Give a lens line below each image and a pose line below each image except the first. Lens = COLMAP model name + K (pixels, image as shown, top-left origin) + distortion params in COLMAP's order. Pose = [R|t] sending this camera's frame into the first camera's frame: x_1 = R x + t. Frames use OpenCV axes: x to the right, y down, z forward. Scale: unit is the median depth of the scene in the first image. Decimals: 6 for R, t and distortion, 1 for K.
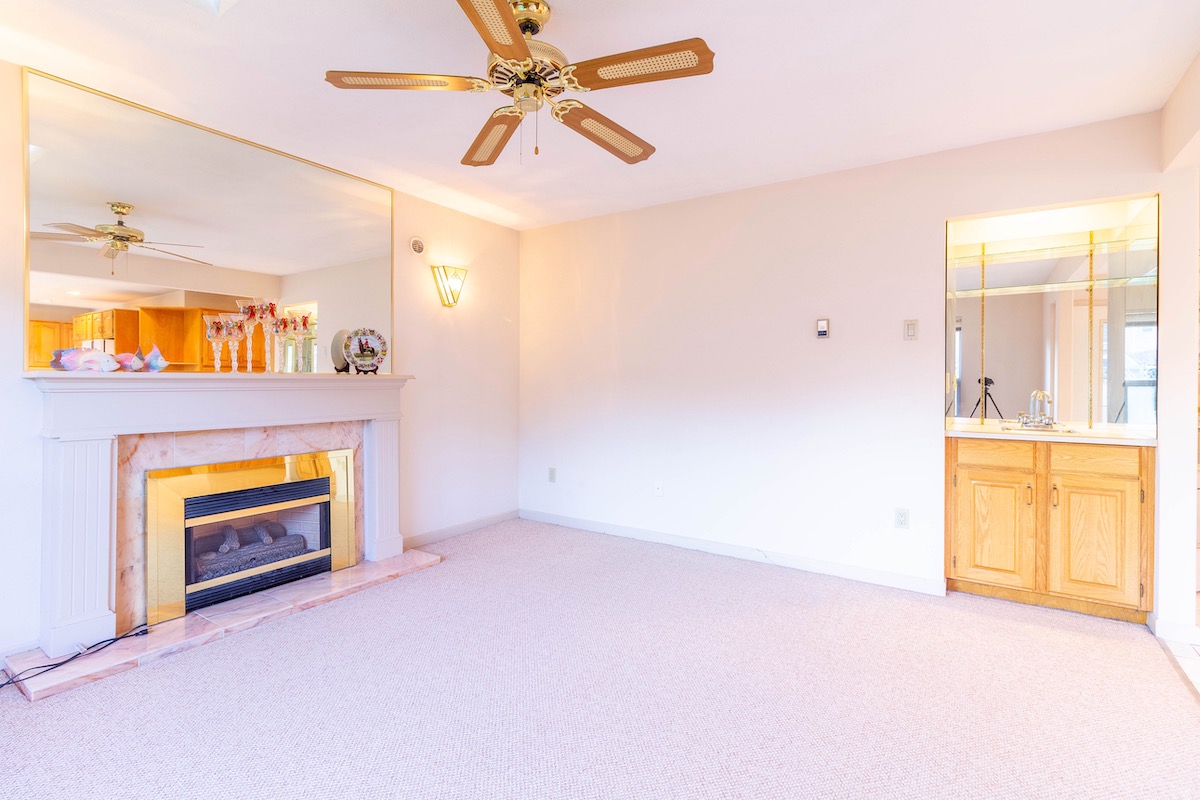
lens RADIAL K [[557.0, 0, 601.2], [0, 557.0, 387.1], [0, 0, 1]] dist [0.001581, 0.000263]
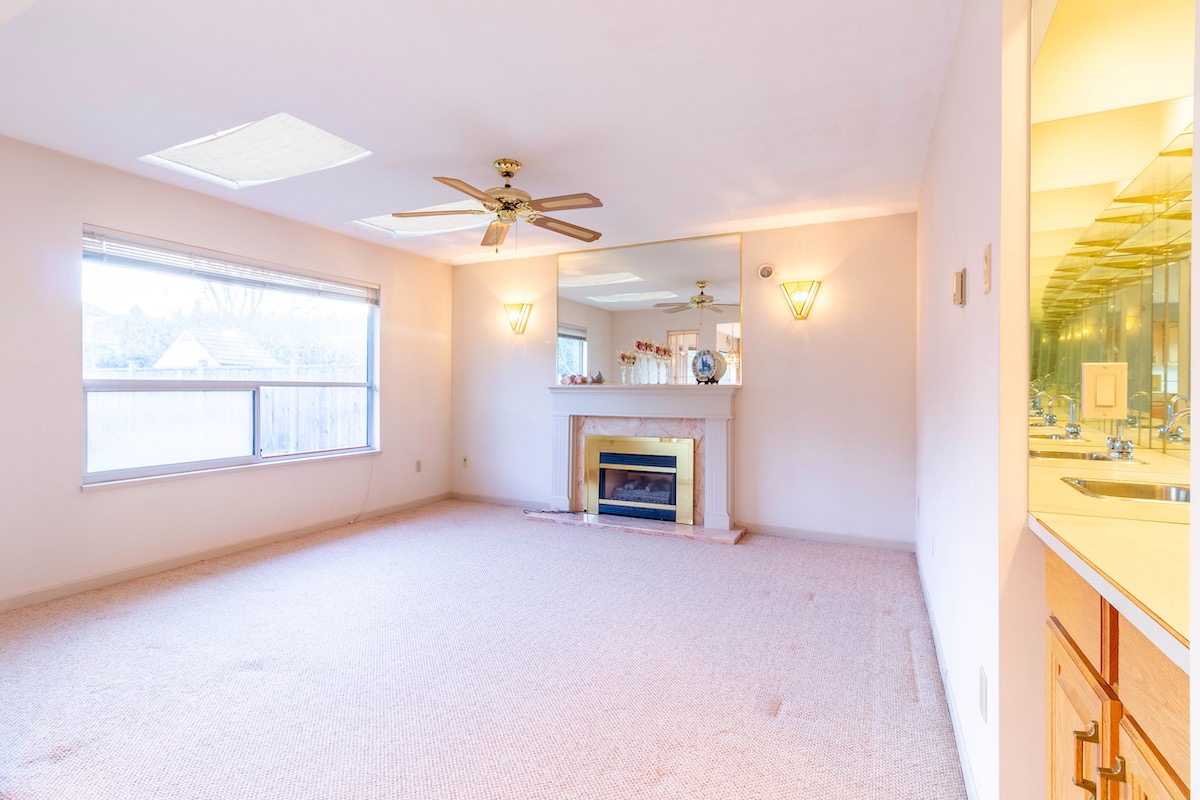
lens RADIAL K [[555.7, 0, 606.7], [0, 555.7, 393.8], [0, 0, 1]] dist [0.001414, 0.000098]
pose [[0.150977, 0.008455, -0.988501, 0.870028], [-0.014329, 0.999877, 0.006364, -0.005781], [0.988433, 0.013204, 0.151079, 0.586943]]
